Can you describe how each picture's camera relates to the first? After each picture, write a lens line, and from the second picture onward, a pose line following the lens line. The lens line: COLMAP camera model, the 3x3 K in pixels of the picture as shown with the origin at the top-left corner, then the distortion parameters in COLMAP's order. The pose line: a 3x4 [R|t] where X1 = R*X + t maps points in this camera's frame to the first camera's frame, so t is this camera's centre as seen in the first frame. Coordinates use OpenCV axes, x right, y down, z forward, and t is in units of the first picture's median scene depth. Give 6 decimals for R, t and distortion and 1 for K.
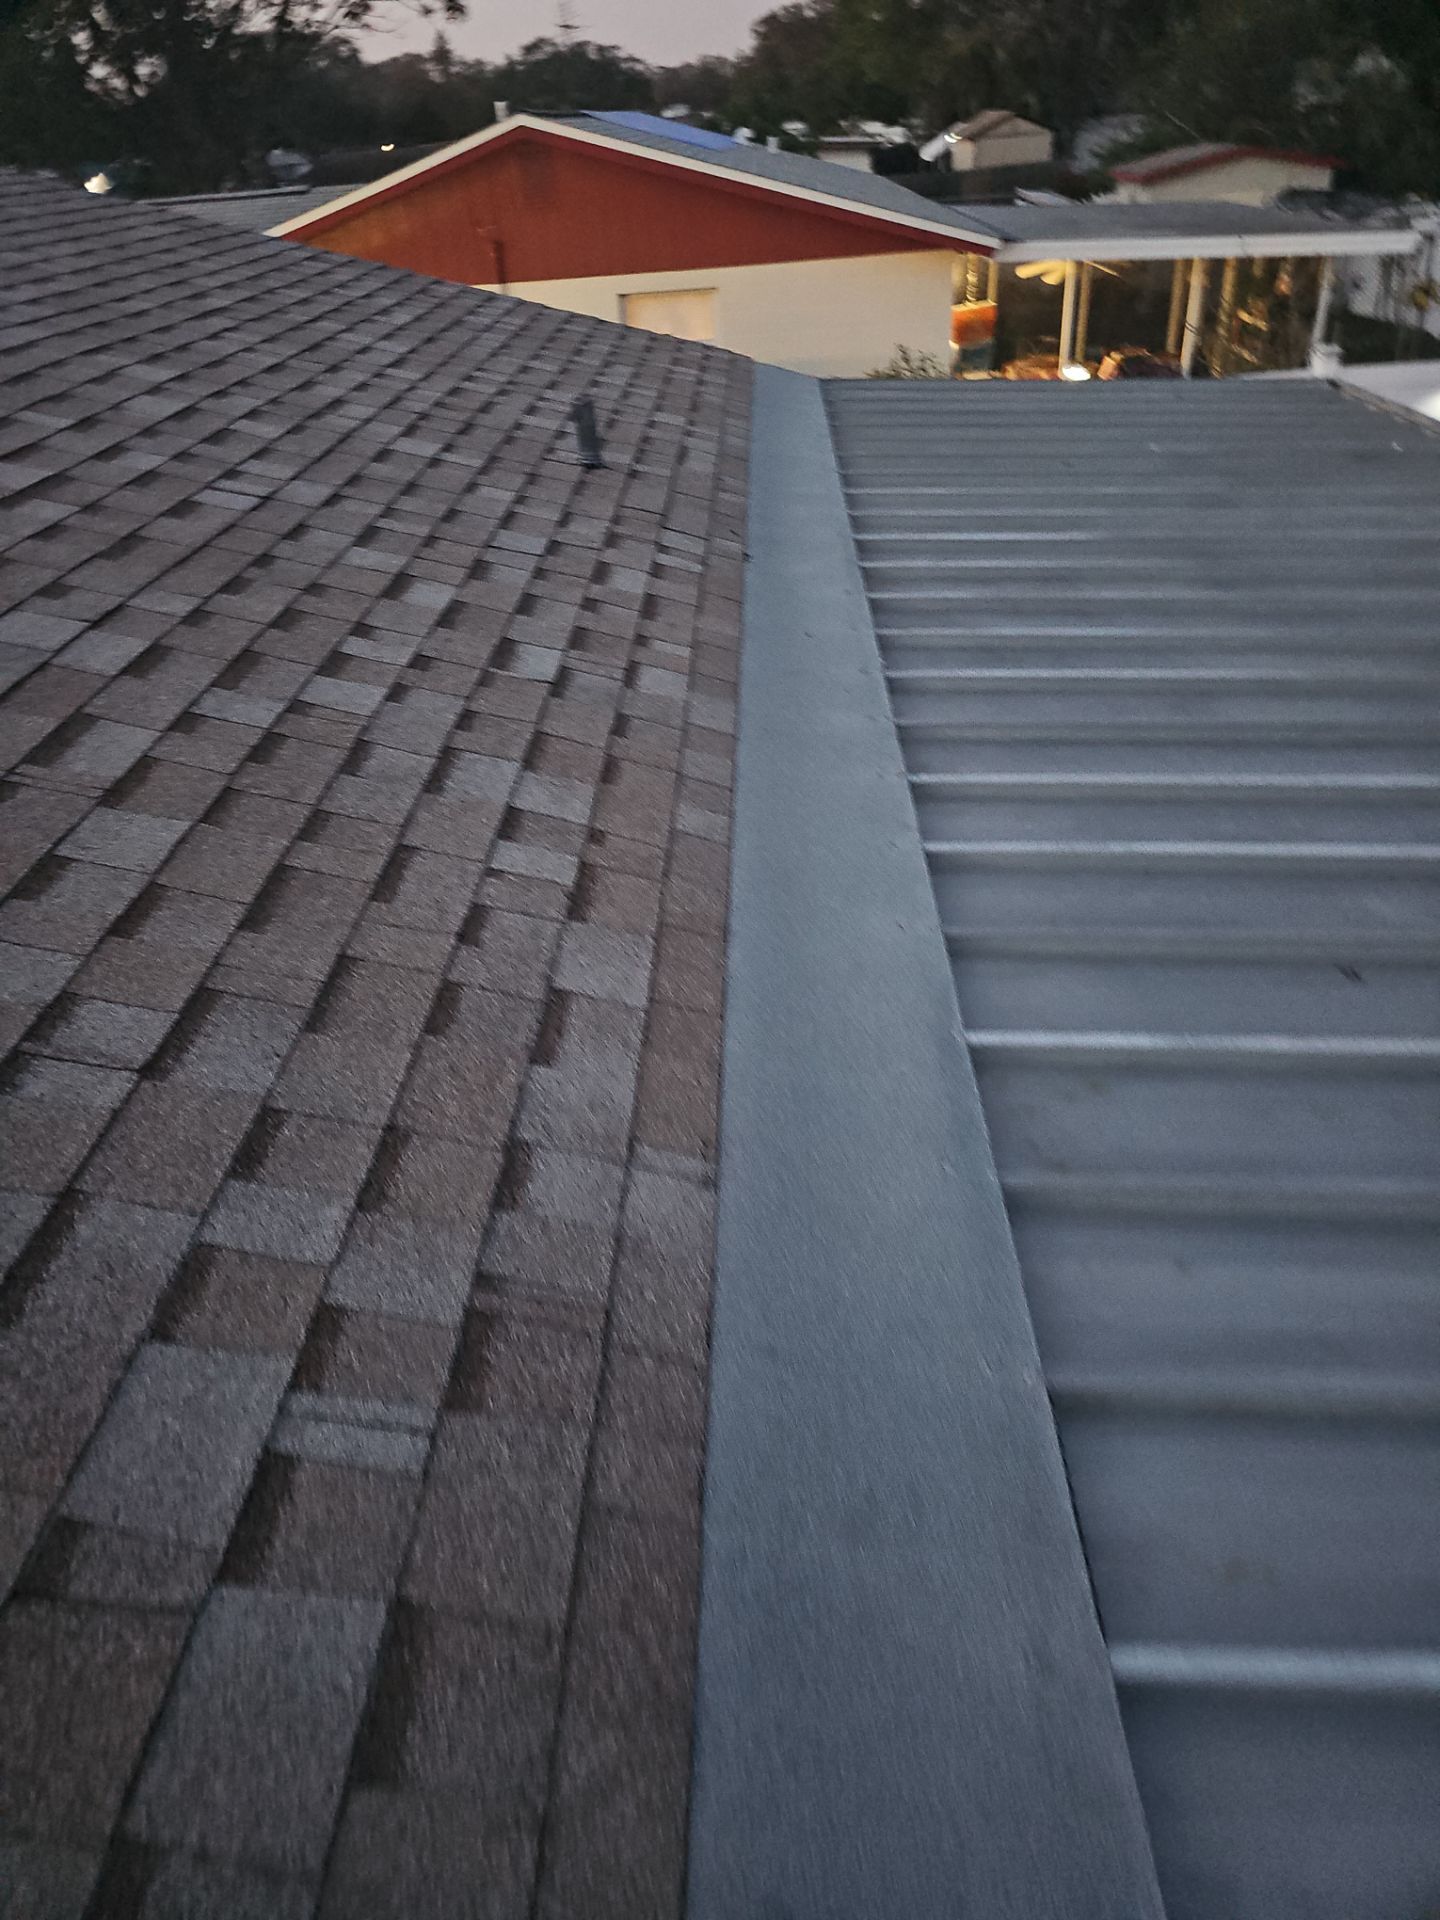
lens RADIAL K [[1238.5, 0, 703.8], [0, 1238.5, 971.0], [0, 0, 1]] dist [0.056397, -0.039414]
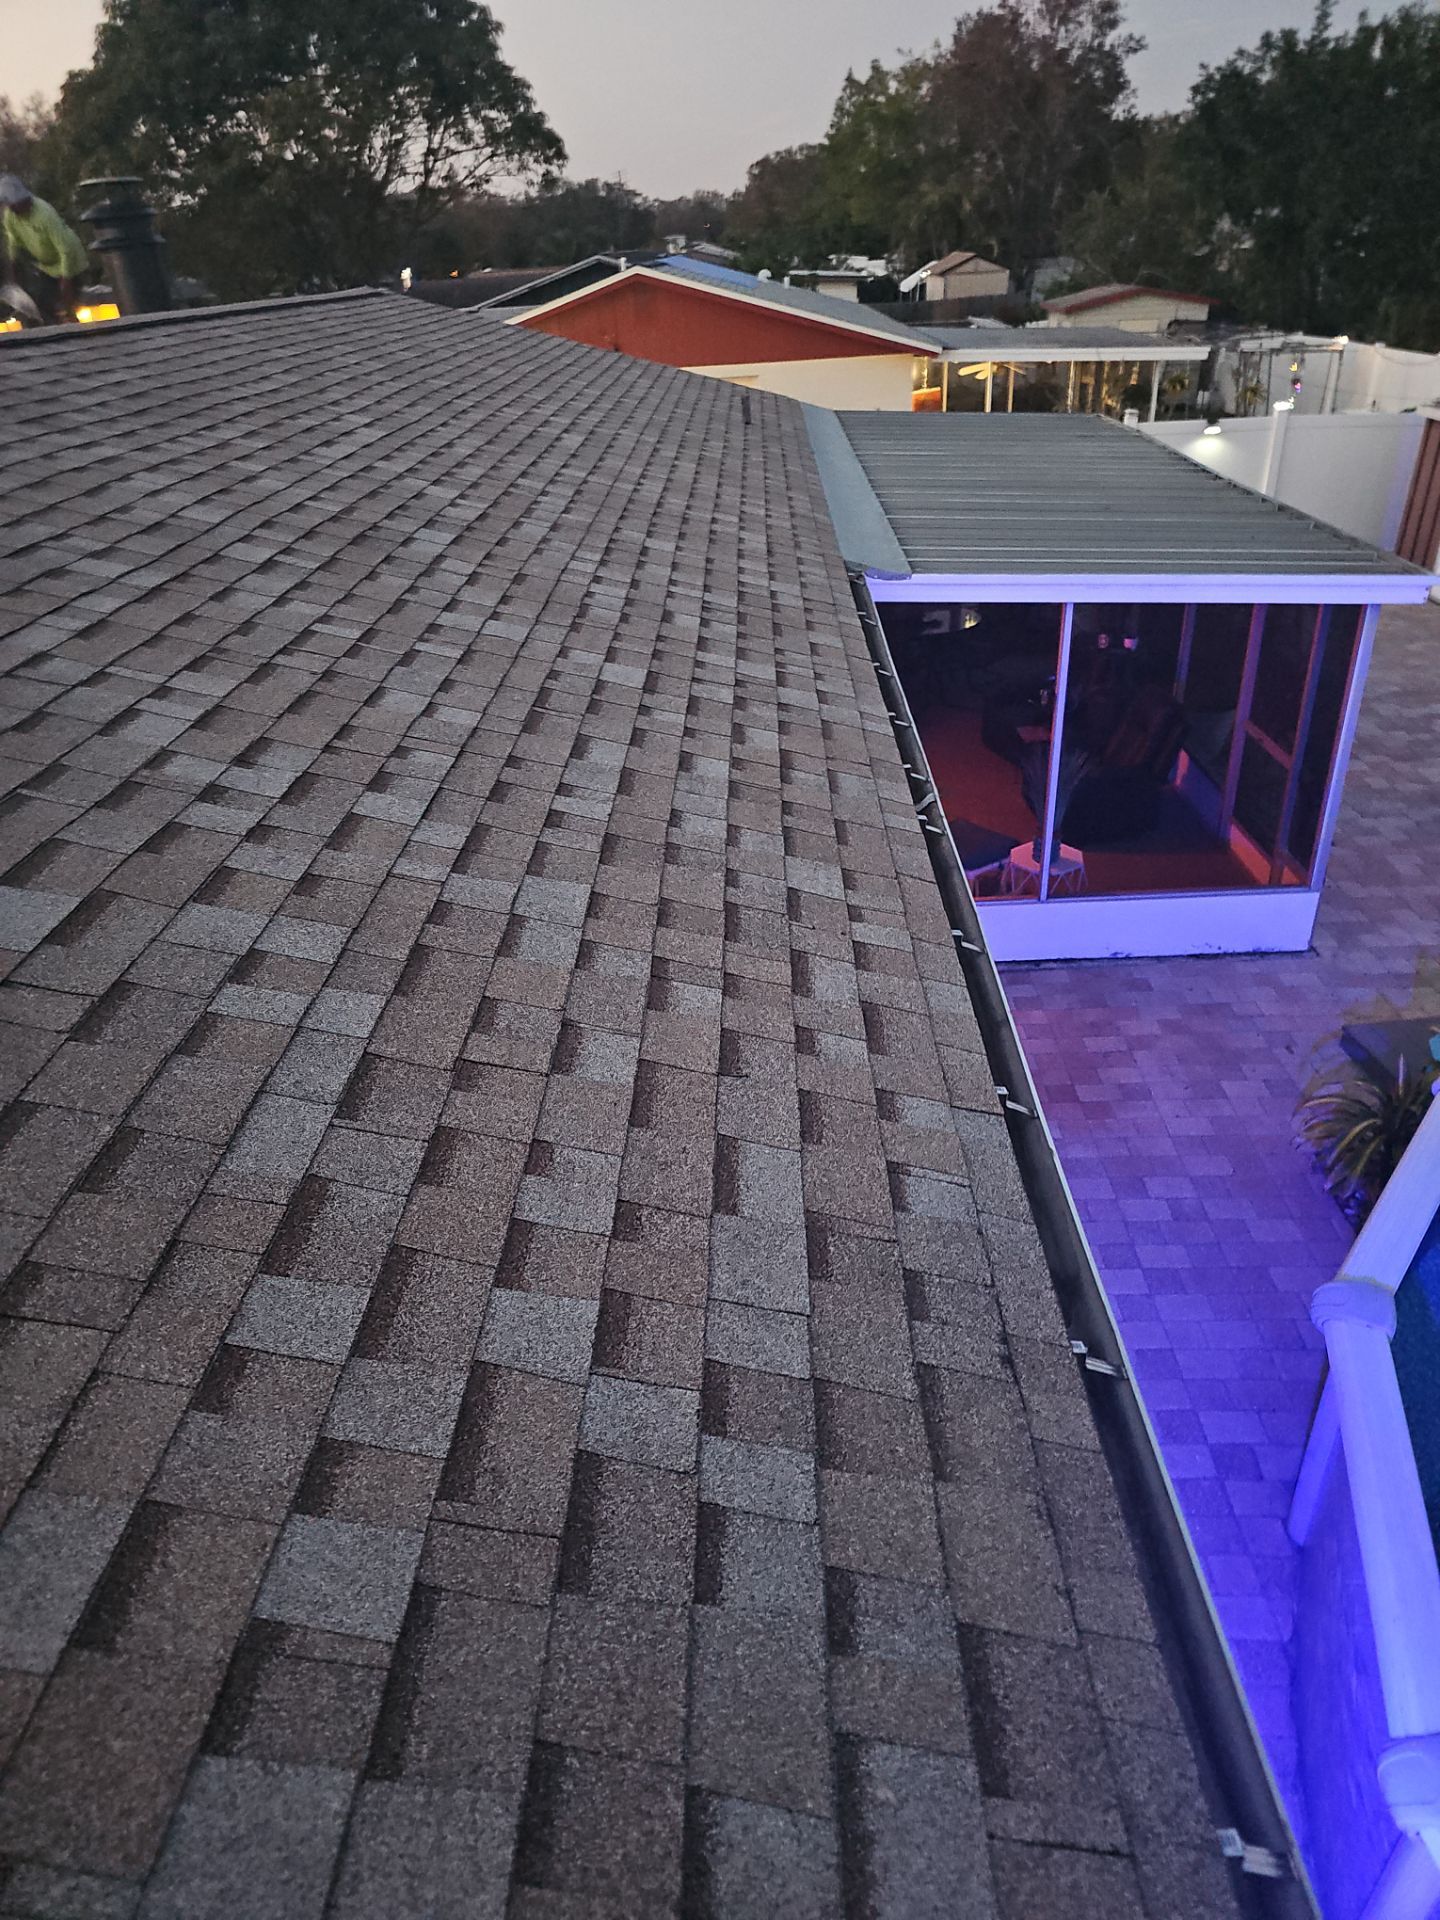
lens RADIAL K [[1238.5, 0, 692.9], [0, 1238.5, 973.7], [0, 0, 1]] dist [0.056397, -0.039414]
pose [[0.999906, 0.012793, 0.005010, -0.019140], [-0.012410, 0.997464, -0.070077, 0.082056], [-0.005893, 0.070008, 0.997529, -0.132908]]
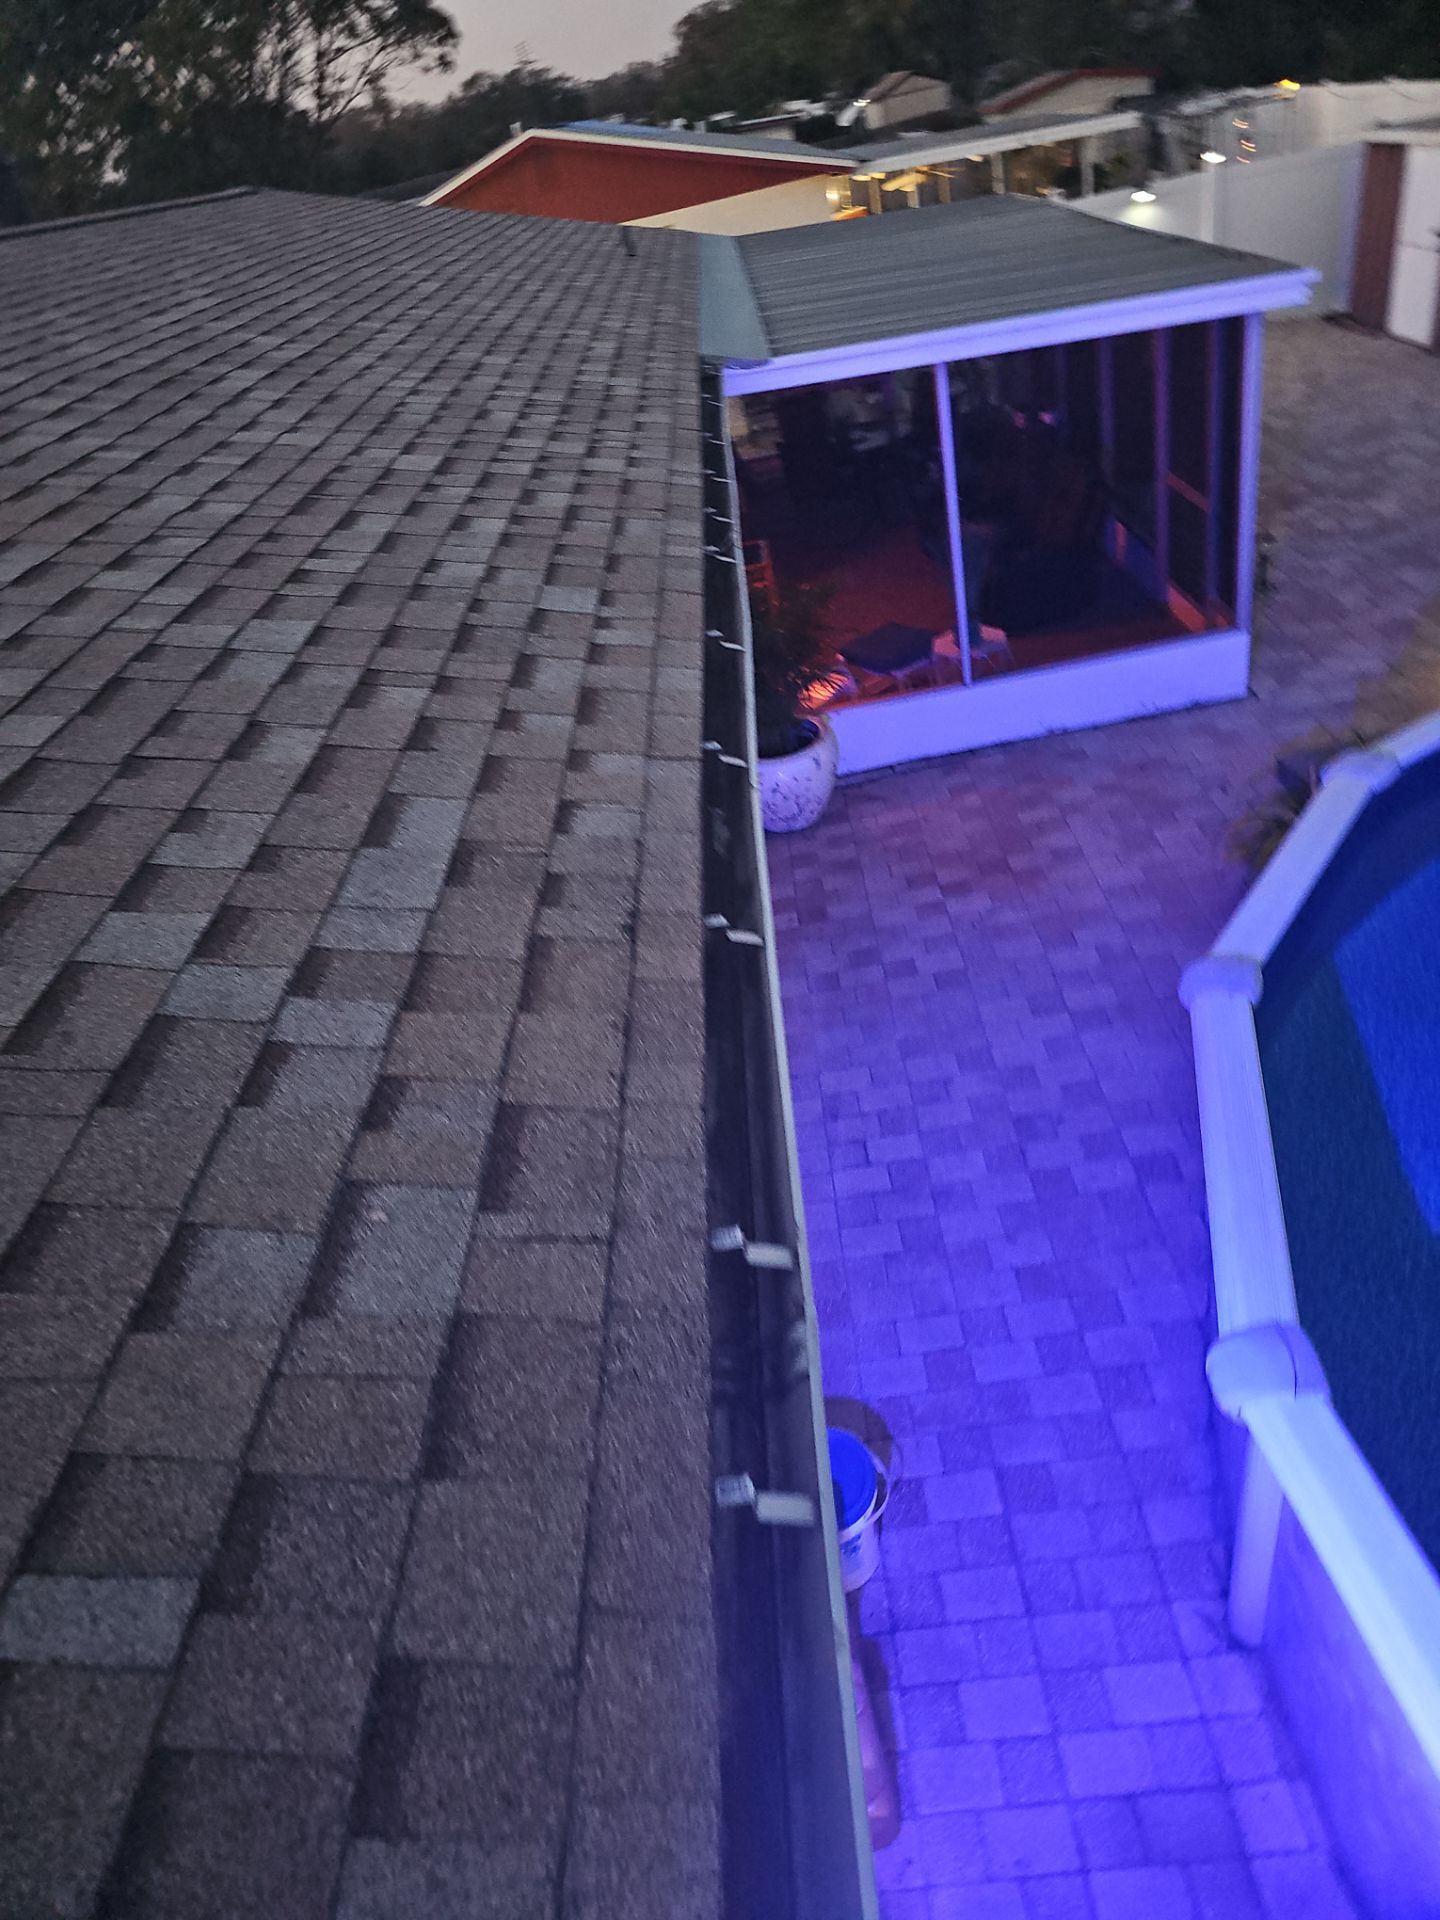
lens RADIAL K [[1238.5, 0, 686.7], [0, 1238.5, 956.5], [0, 0, 1]] dist [0.056397, -0.039414]
pose [[0.990707, -0.128057, -0.045848, -0.004637], [0.127645, 0.991750, -0.011820, 0.093472], [0.046983, 0.005858, 0.998879, -0.133646]]
